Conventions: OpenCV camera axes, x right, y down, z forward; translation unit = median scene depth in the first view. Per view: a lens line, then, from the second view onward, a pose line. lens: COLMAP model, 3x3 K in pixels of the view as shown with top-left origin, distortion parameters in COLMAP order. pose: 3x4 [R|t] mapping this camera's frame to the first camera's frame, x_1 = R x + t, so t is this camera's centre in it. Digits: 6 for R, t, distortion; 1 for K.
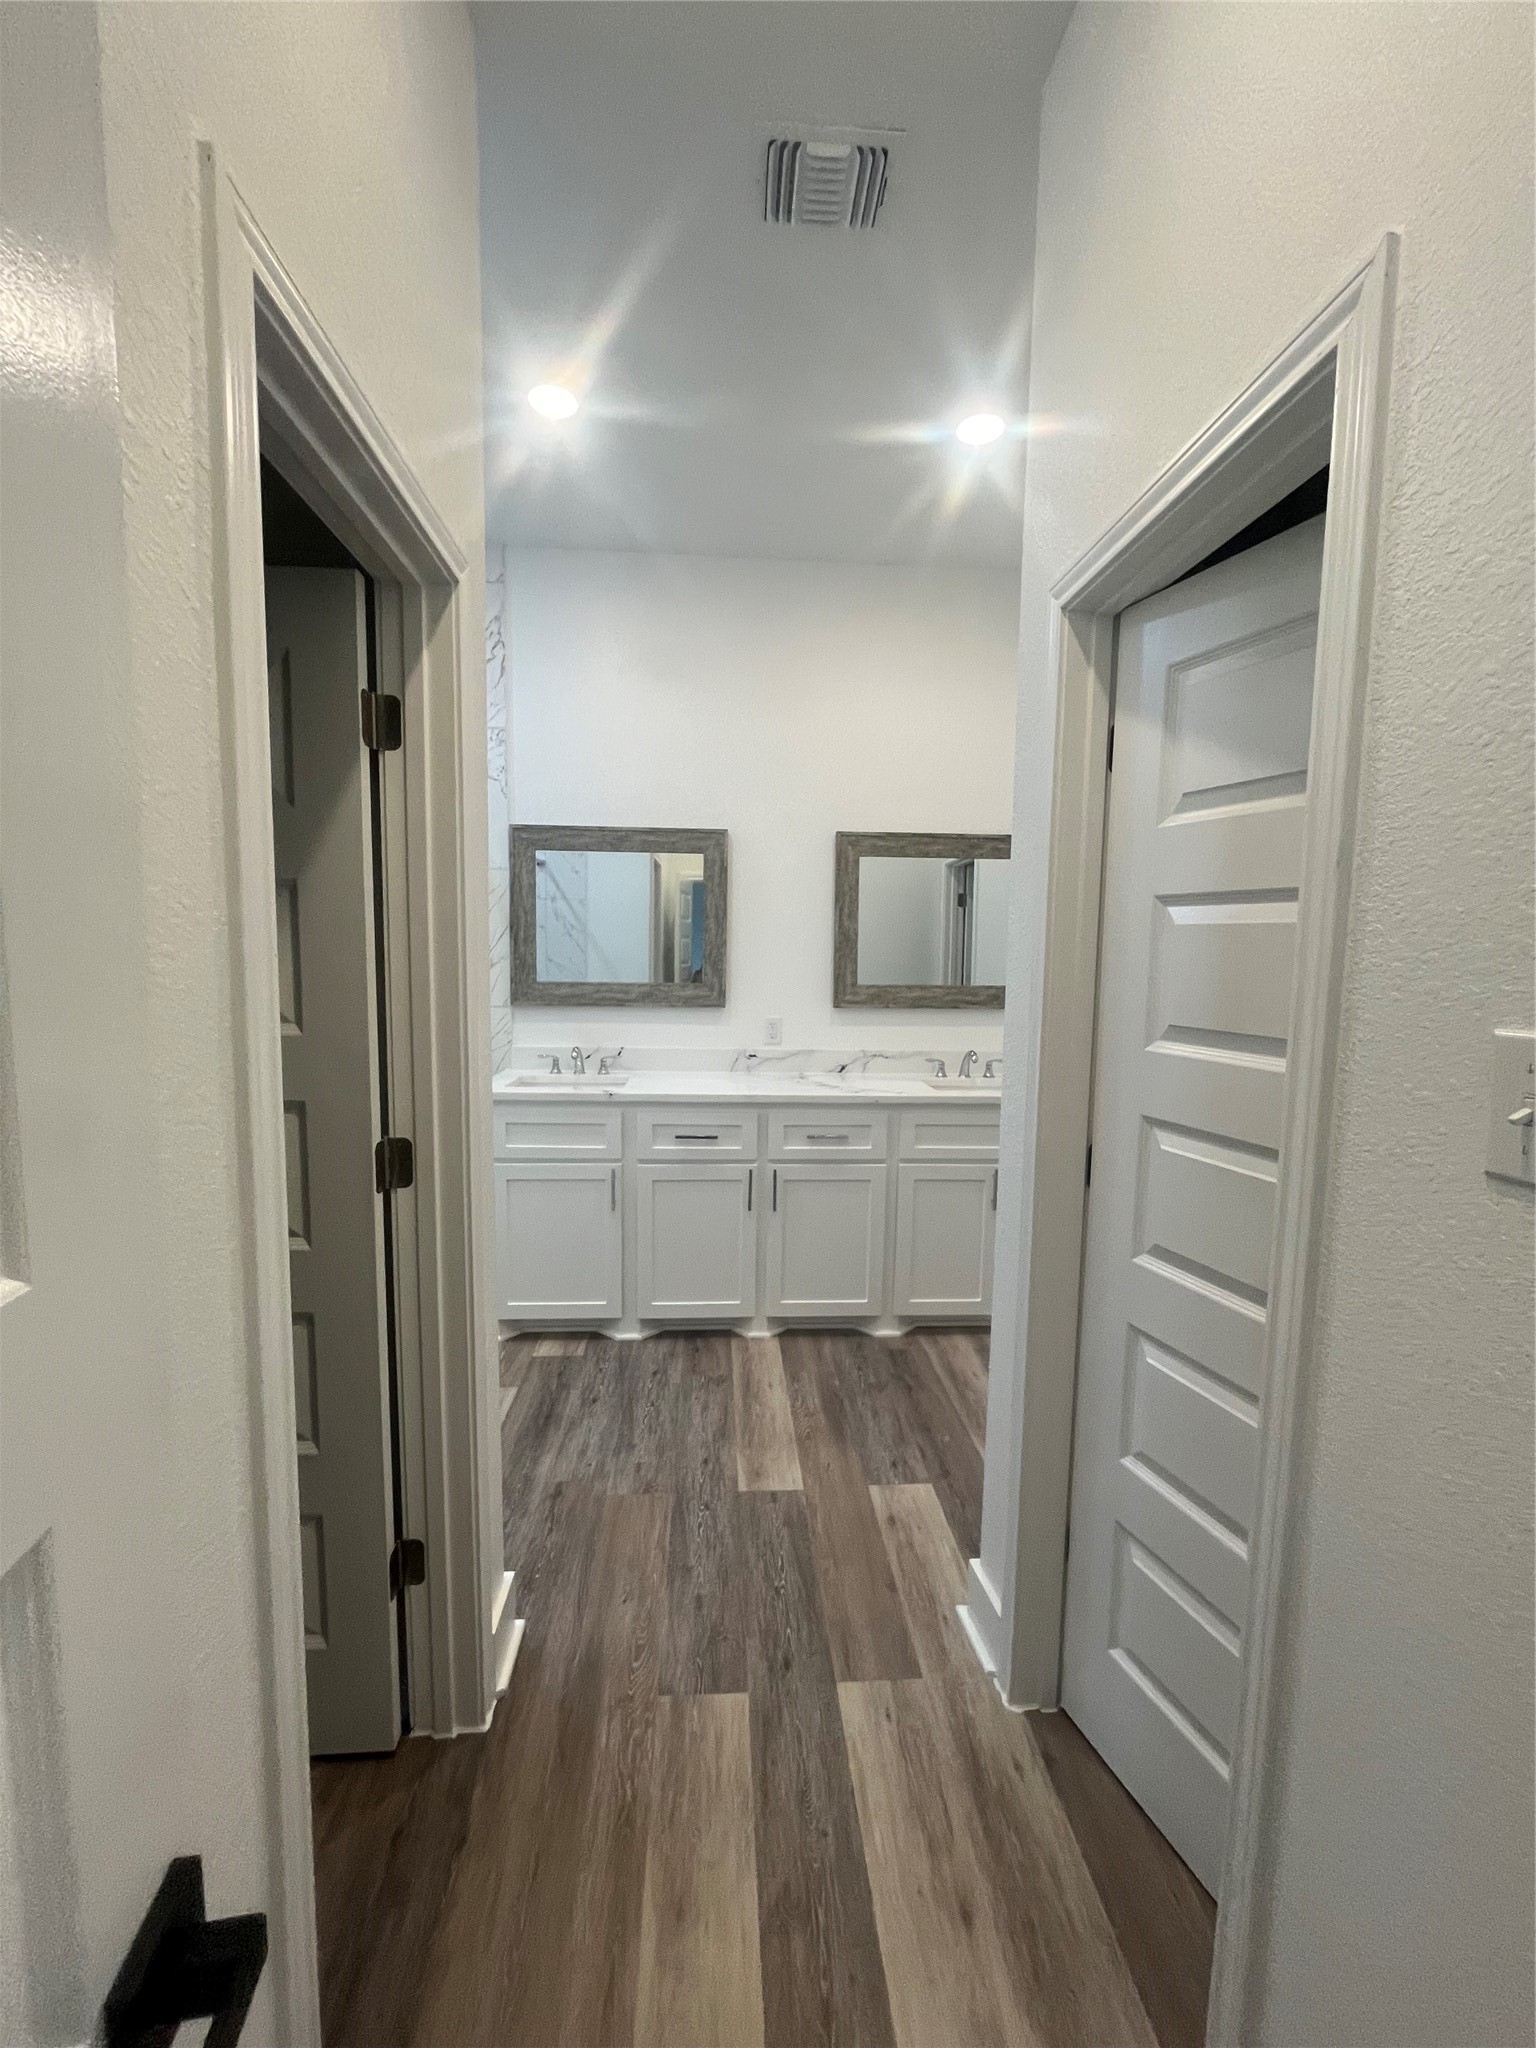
lens RADIAL K [[826.4, 0, 761.0], [0, 826.4, 1020.3], [0, 0, 1]] dist [-0.003206, 0.001645]
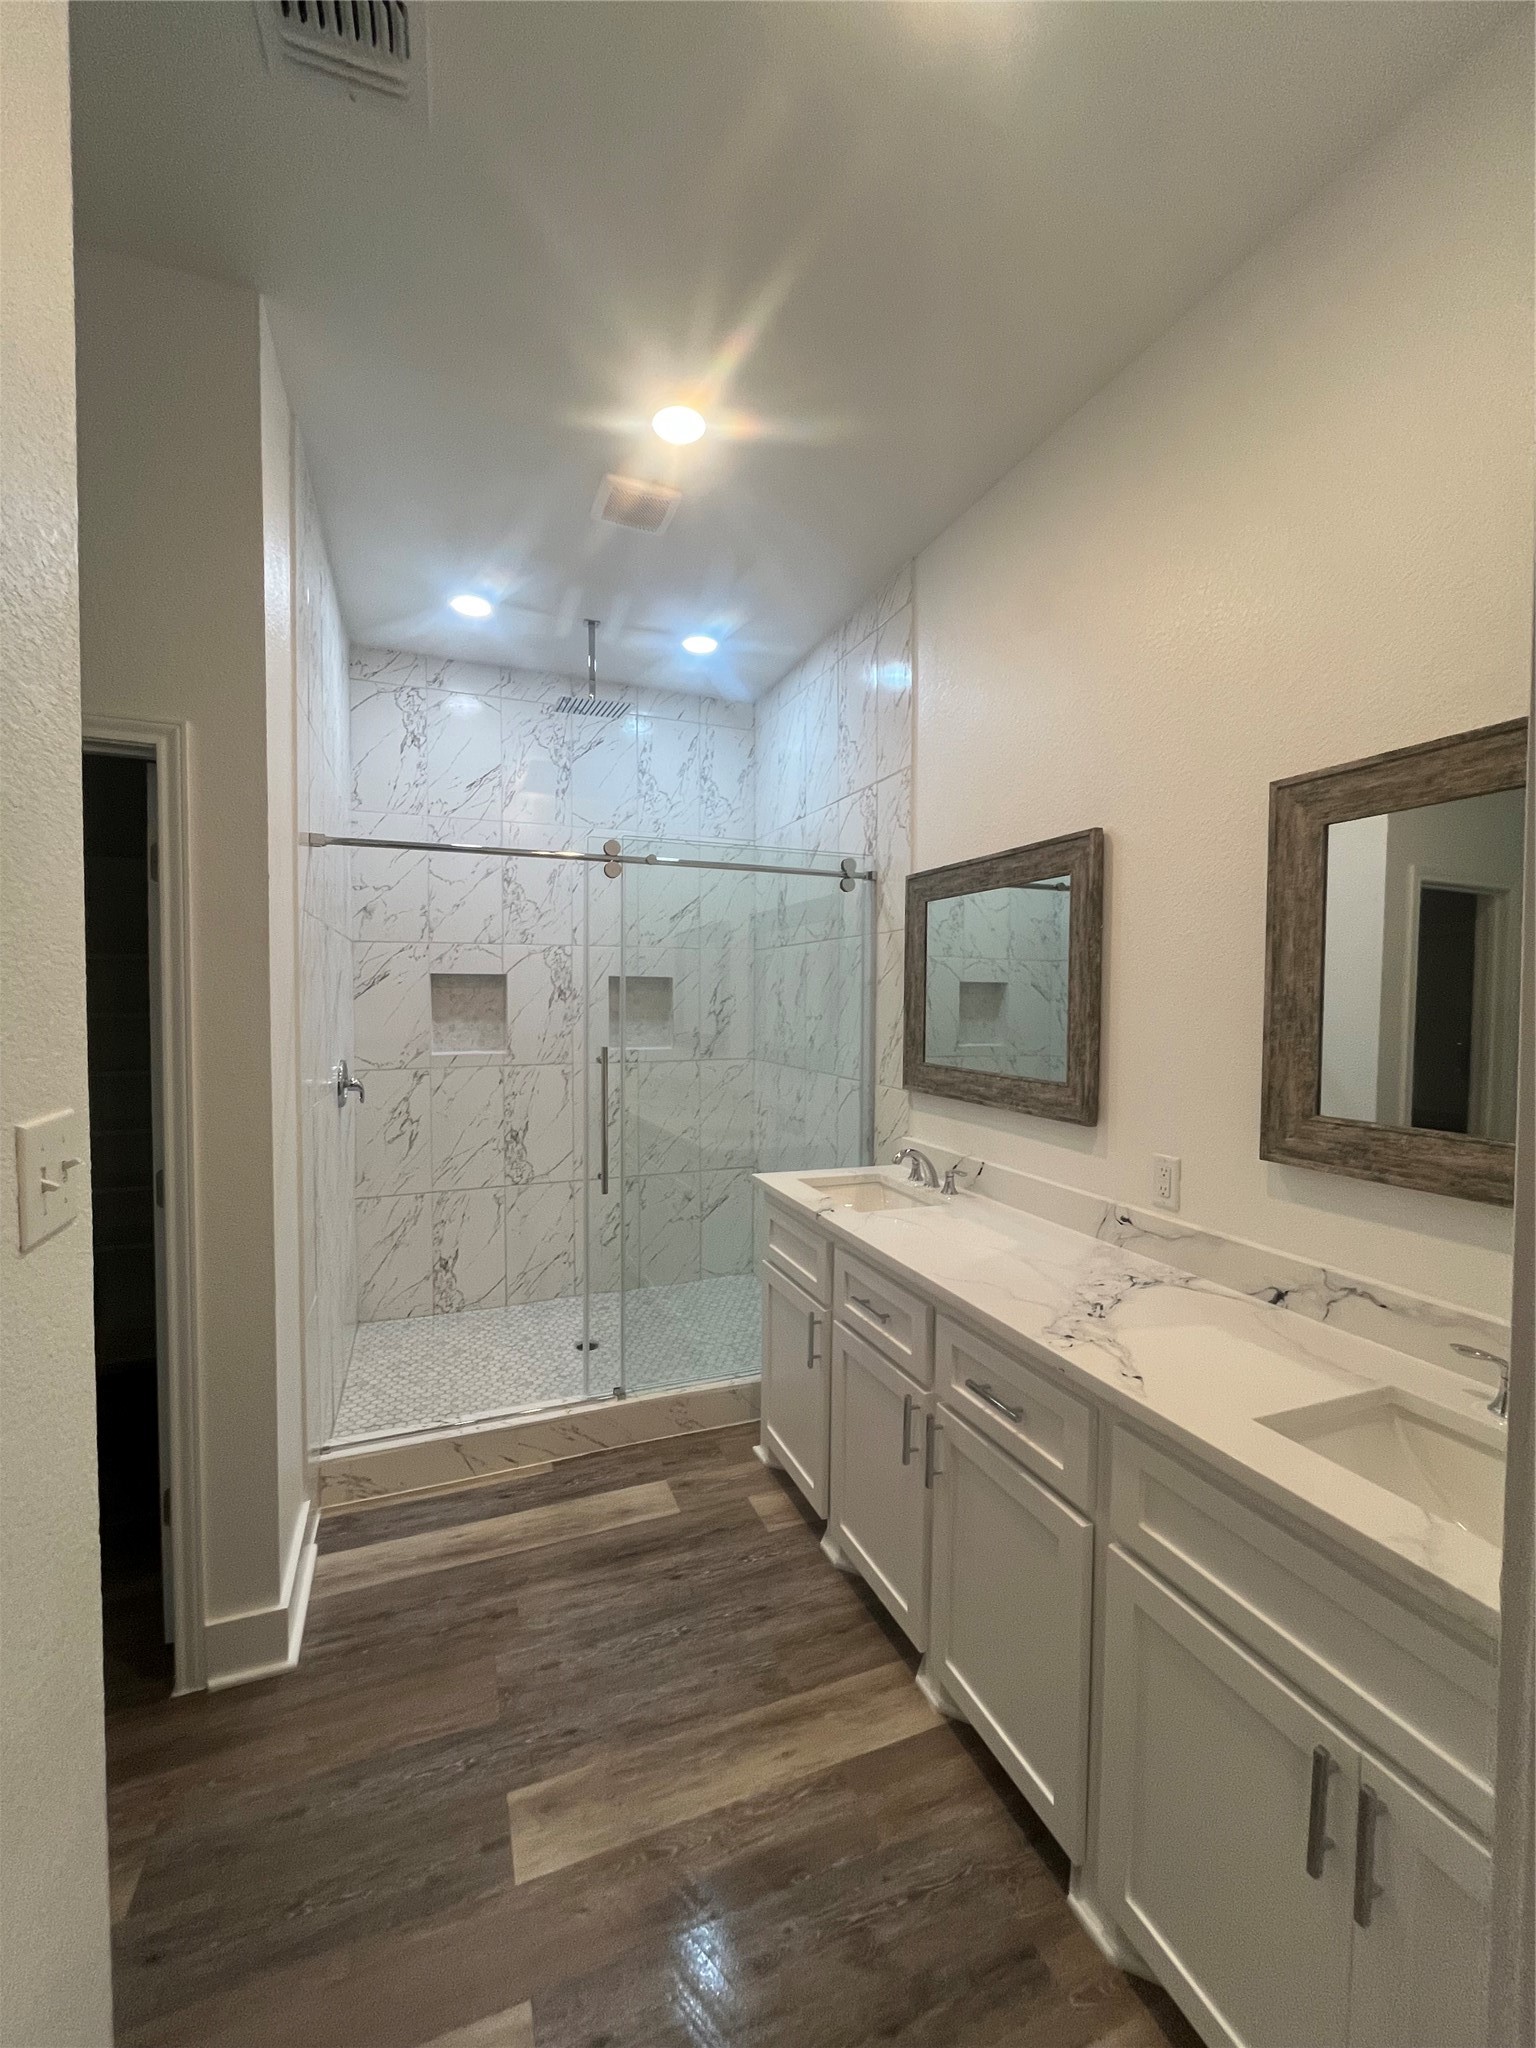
lens RADIAL K [[826.4, 0, 765.7], [0, 826.4, 1024.7], [0, 0, 1]] dist [-0.003206, 0.001645]
pose [[0.314369, 0.018853, -0.949113, 0.512053], [-0.086197, 0.996240, -0.008761, -0.072511], [0.945379, 0.084565, 0.314812, 0.679442]]
